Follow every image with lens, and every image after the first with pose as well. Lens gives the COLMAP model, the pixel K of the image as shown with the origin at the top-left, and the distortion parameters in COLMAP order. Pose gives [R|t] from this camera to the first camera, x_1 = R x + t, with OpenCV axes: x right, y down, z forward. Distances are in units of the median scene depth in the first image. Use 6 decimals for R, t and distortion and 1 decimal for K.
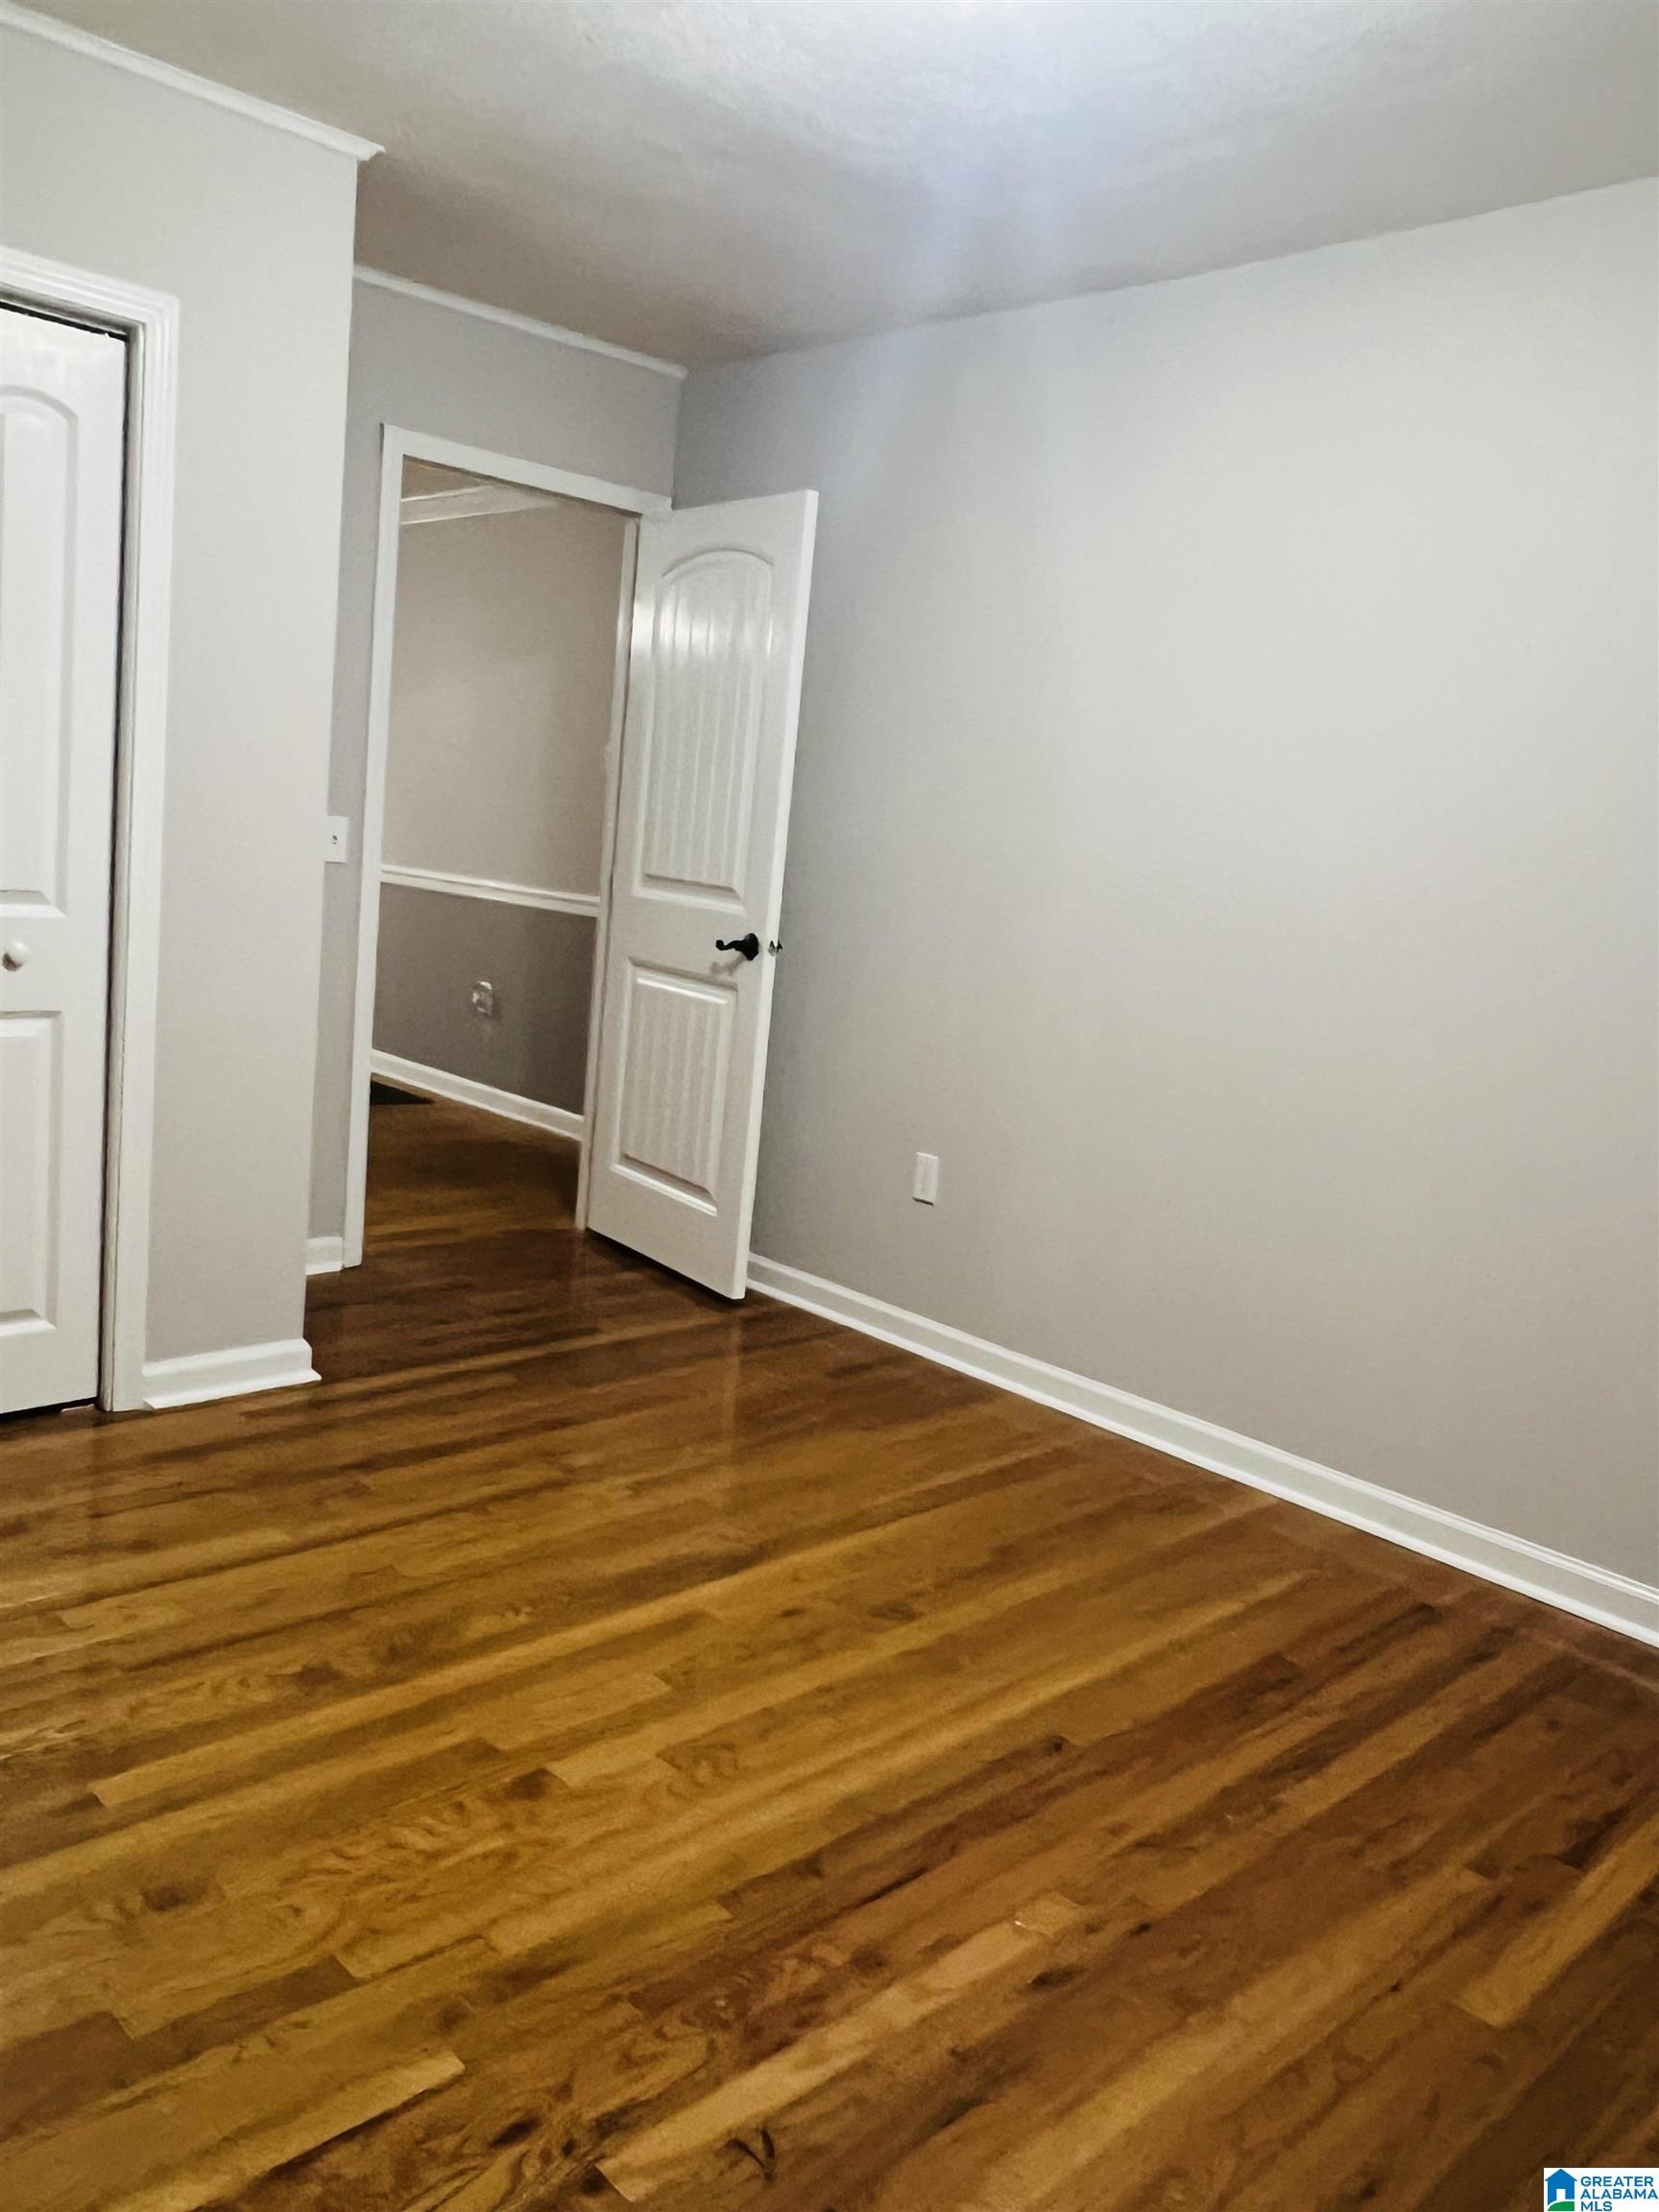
lens RADIAL K [[1653.9, 0, 828.4], [0, 1653.9, 1104.6], [0, 0, 1]] dist [0.037960, -0.052046]
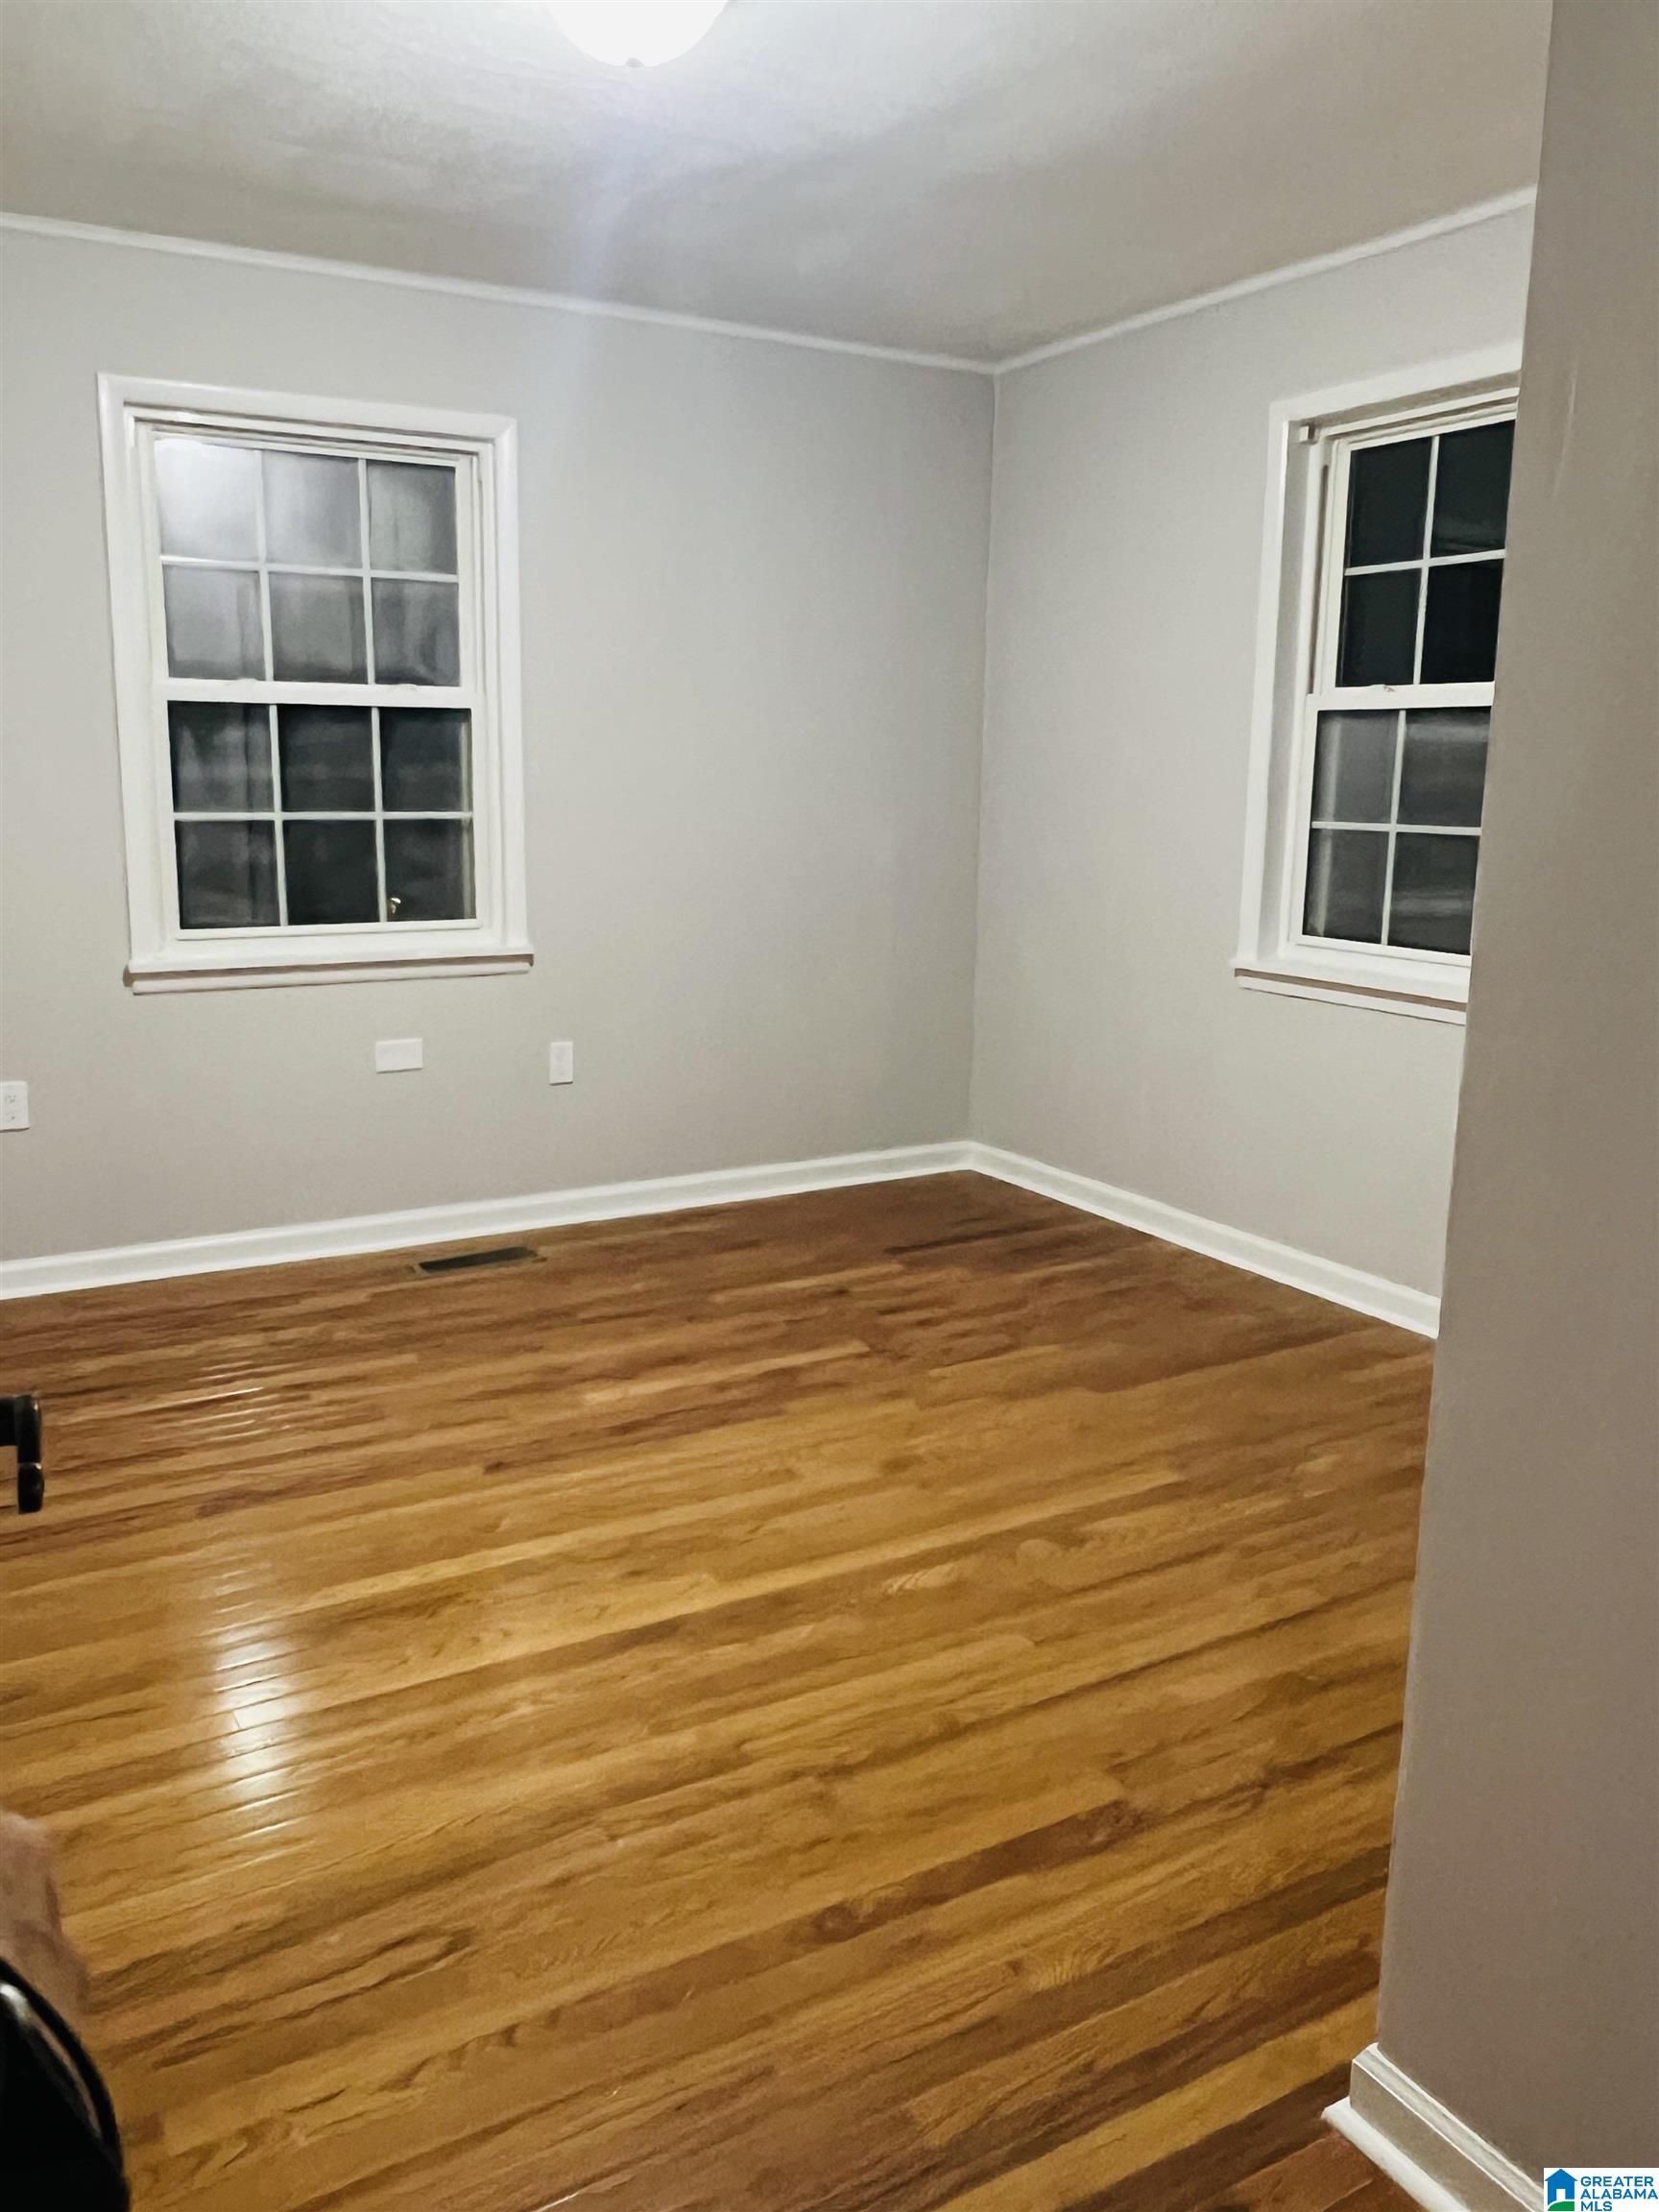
lens RADIAL K [[1653.9, 0, 828.2], [0, 1653.9, 1108.1], [0, 0, 1]] dist [0.037960, -0.052046]
pose [[-0.970103, -0.137227, 0.200174, -0.328484], [-0.054744, 0.927269, 0.370372, -0.364287], [-0.236440, 0.348340, -0.907058, 1.958514]]
